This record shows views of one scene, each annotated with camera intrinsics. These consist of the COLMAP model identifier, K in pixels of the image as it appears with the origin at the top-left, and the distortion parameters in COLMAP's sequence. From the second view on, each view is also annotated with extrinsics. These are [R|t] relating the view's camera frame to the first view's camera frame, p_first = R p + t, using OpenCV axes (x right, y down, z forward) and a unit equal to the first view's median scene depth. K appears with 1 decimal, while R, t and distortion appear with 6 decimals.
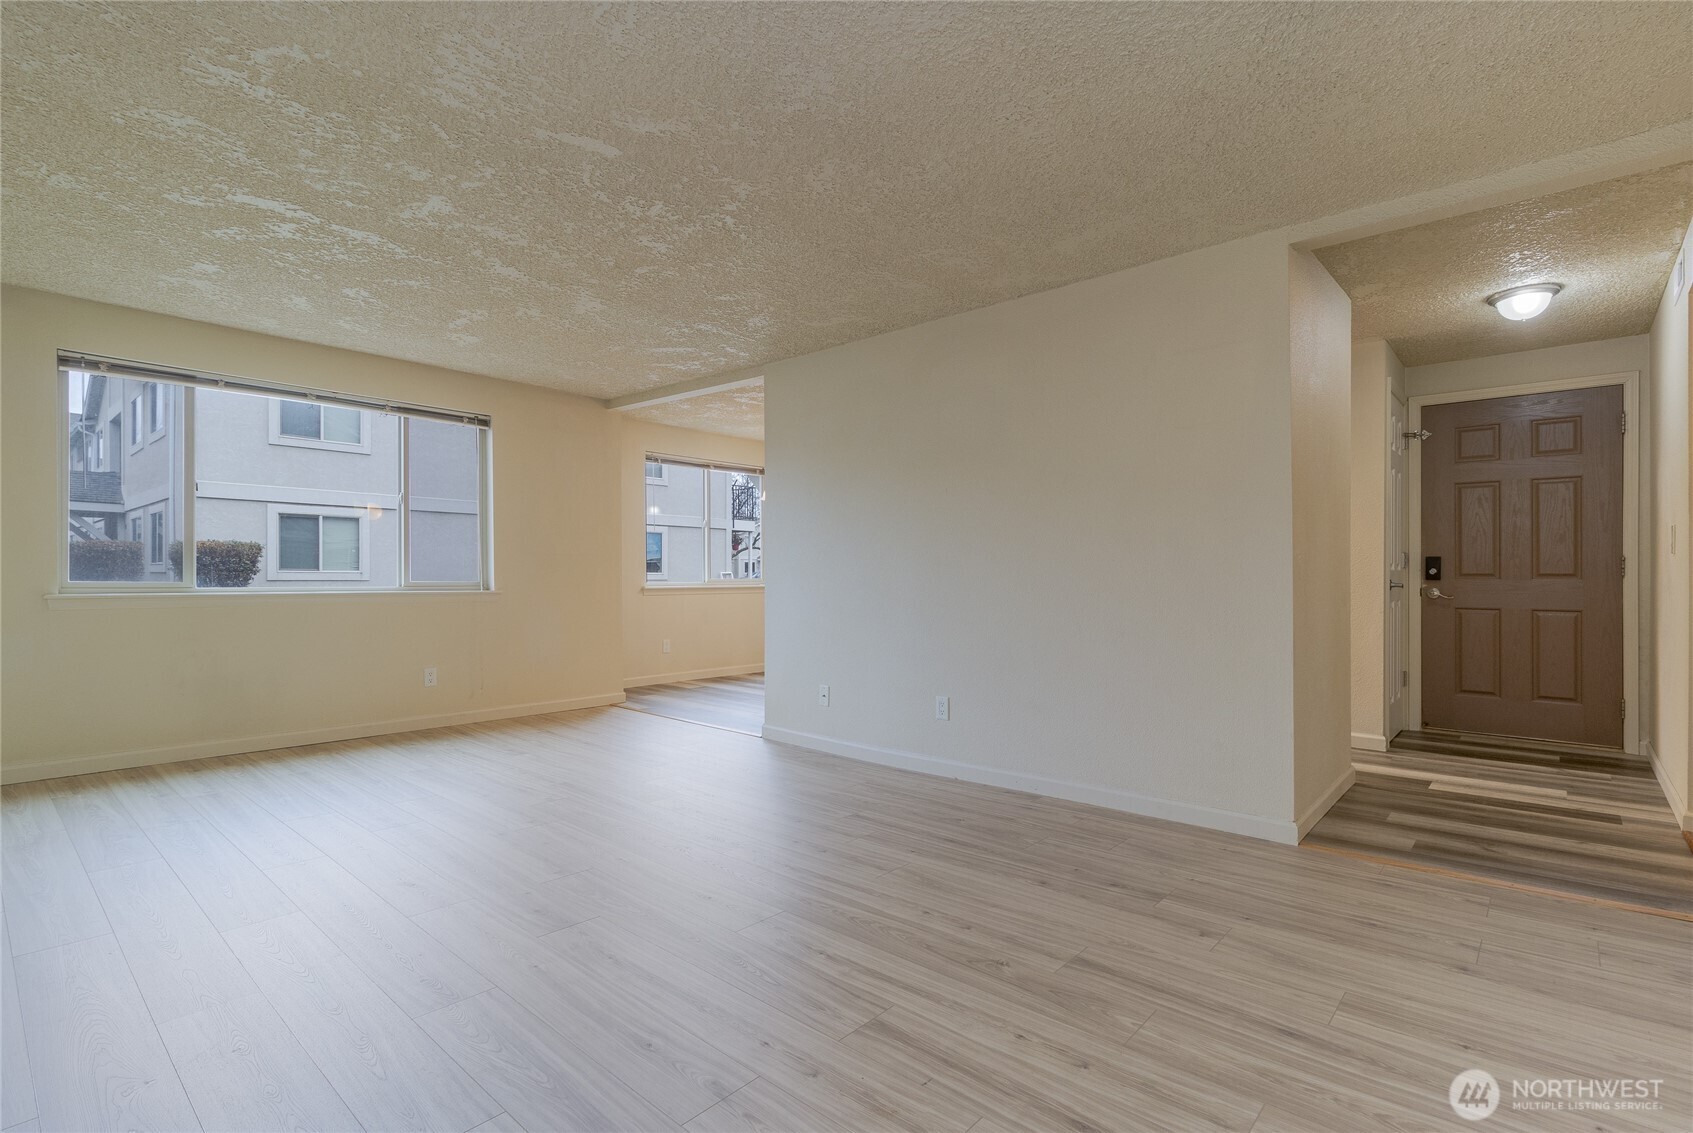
lens RADIAL K [[807.3, 0, 850.4], [0, 807.3, 567.6], [0, 0, 1]] dist [0.000949, 0.001083]
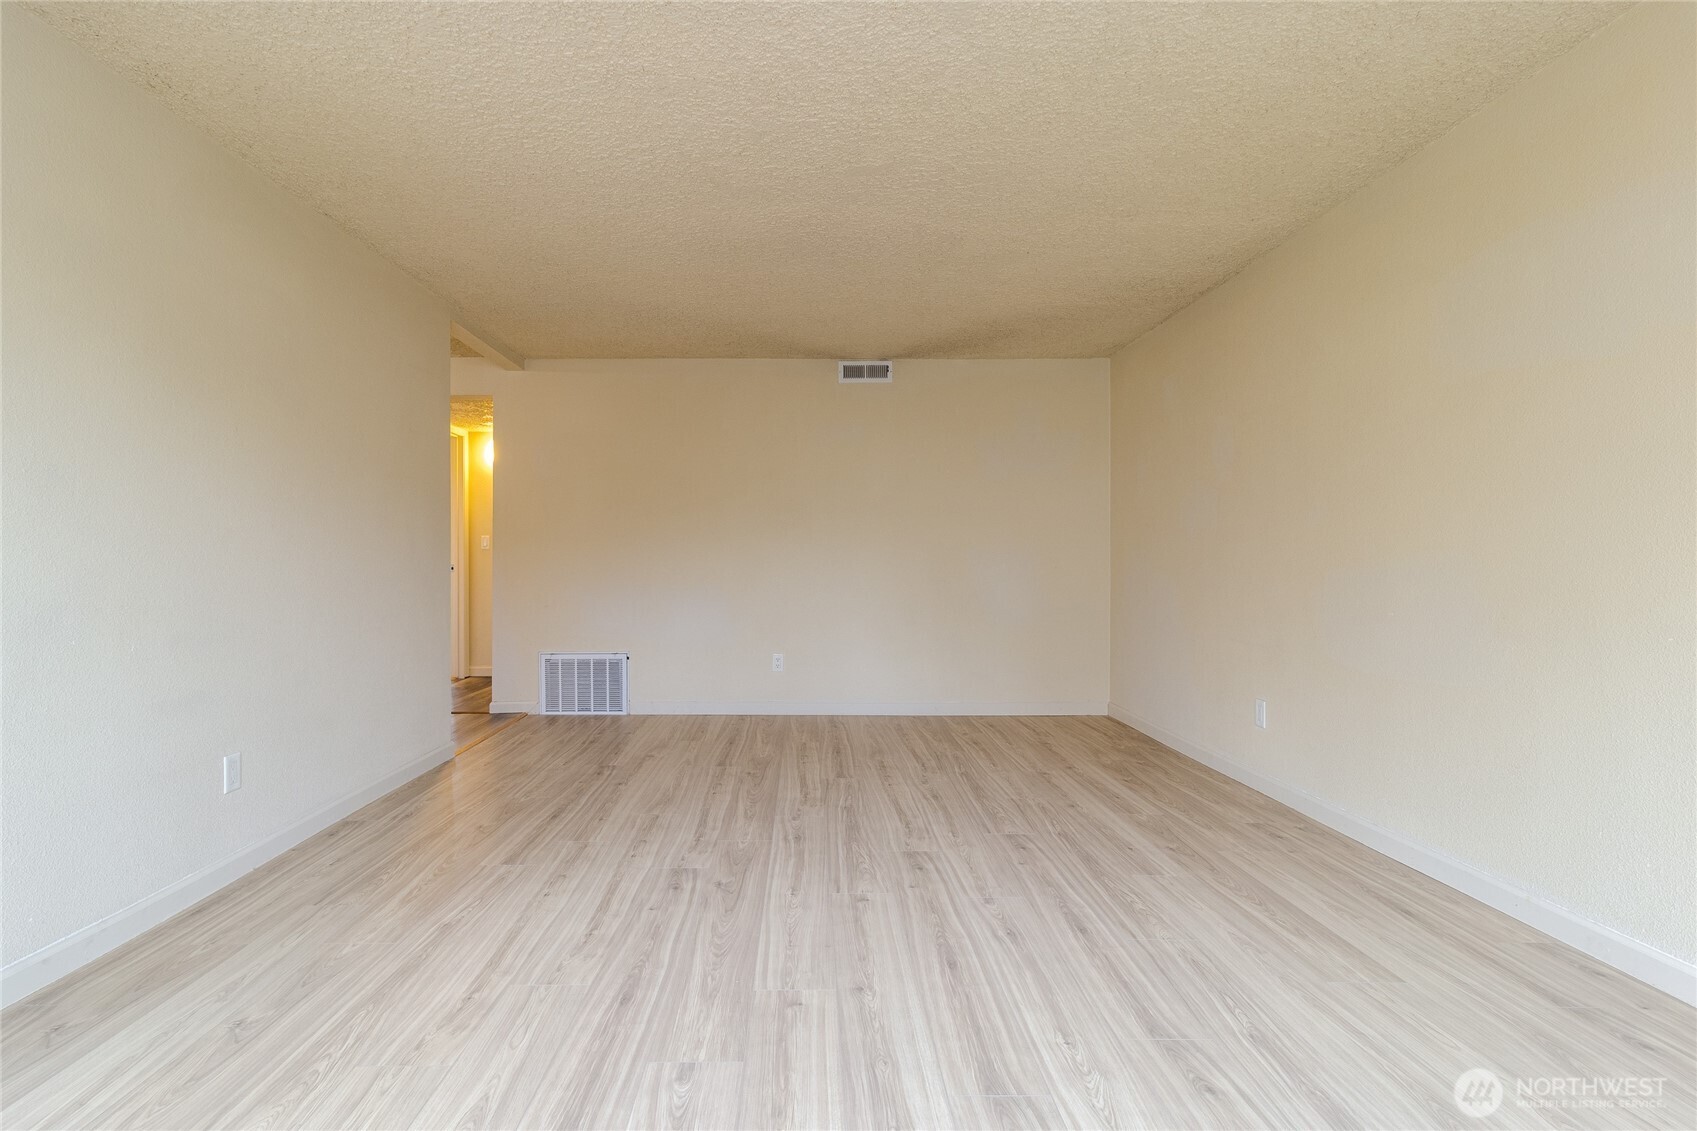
lens RADIAL K [[809.2, 0, 792.3], [0, 809.2, 560.6], [0, 0, 1]] dist [0.000949, 0.001083]
pose [[-0.649929, -0.000066, 0.759995, -0.842602], [-0.008867, 0.999933, -0.007496, 0.012330], [-0.759943, -0.011610, -0.649885, 1.404398]]
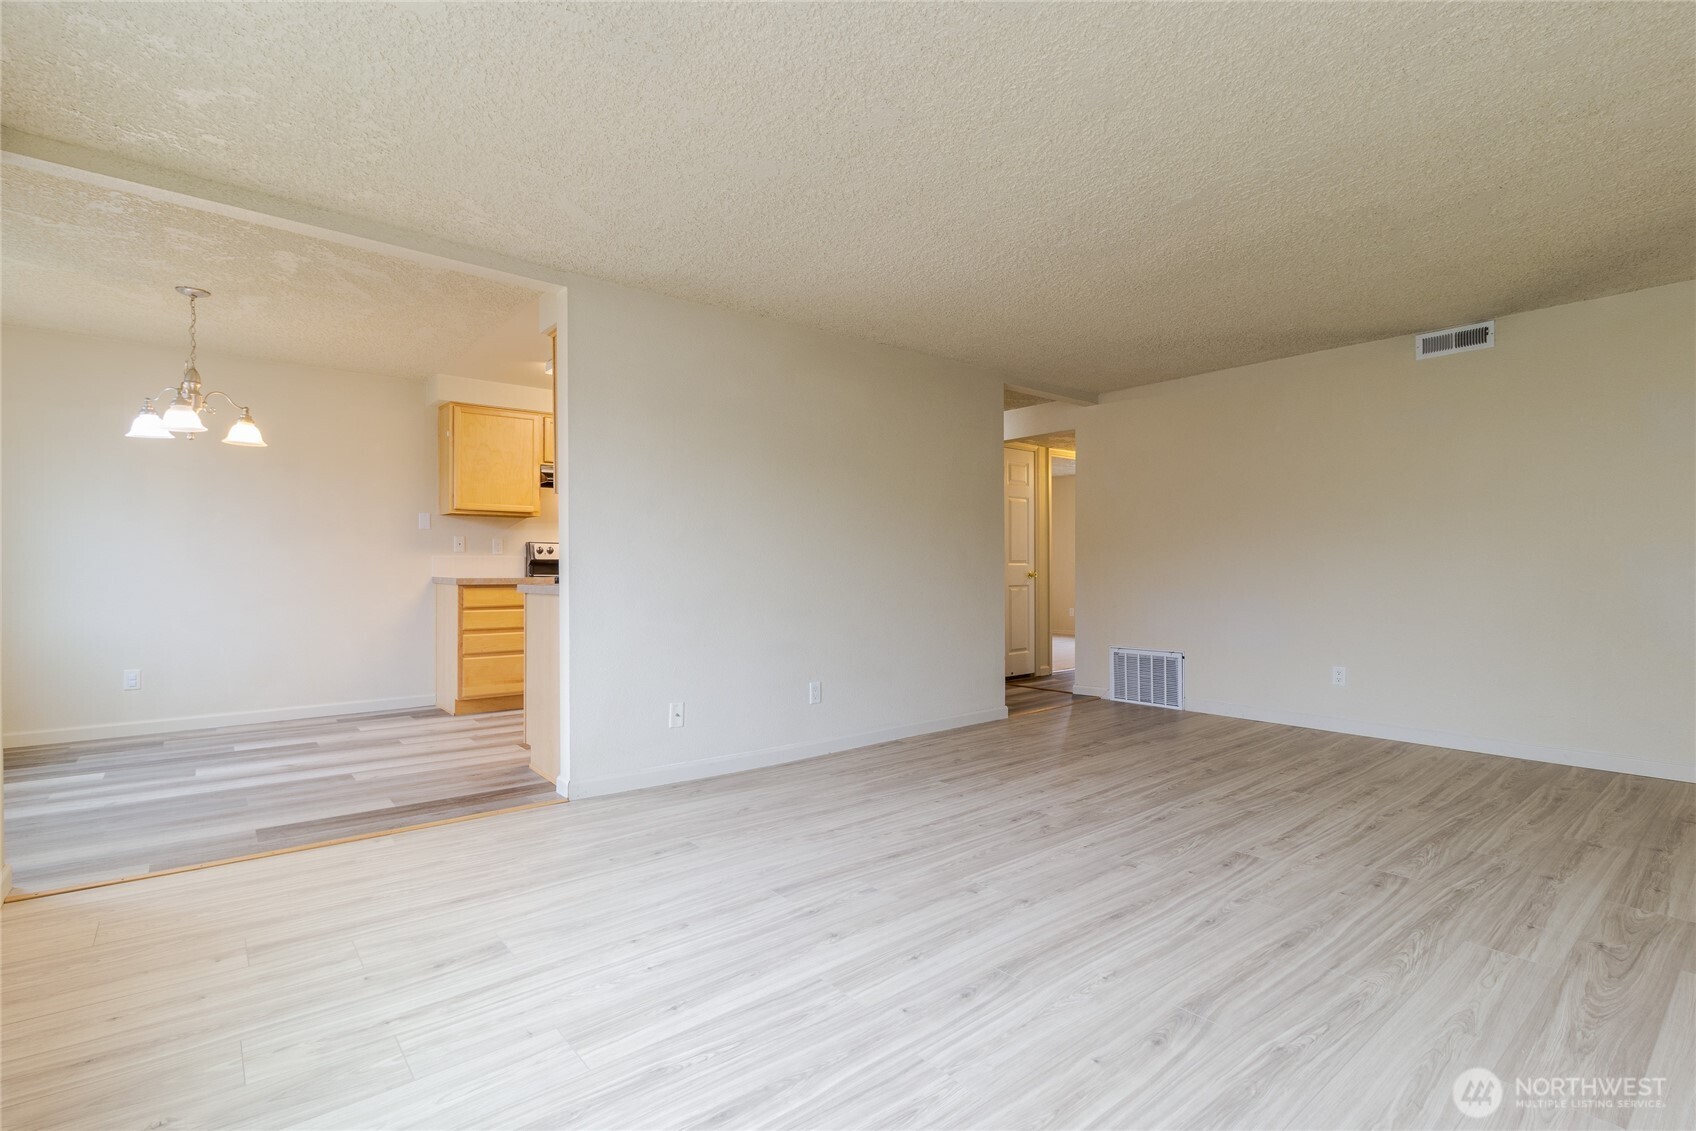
lens RADIAL K [[808.7, 0, 870.2], [0, 808.7, 564.8], [0, 0, 1]] dist [0.000949, 0.001083]
pose [[0.158929, 0.001736, 0.987288, -1.214302], [-0.006604, 0.999978, -0.000695, 0.005141], [-0.987268, -0.006409, 0.158937, 0.988127]]
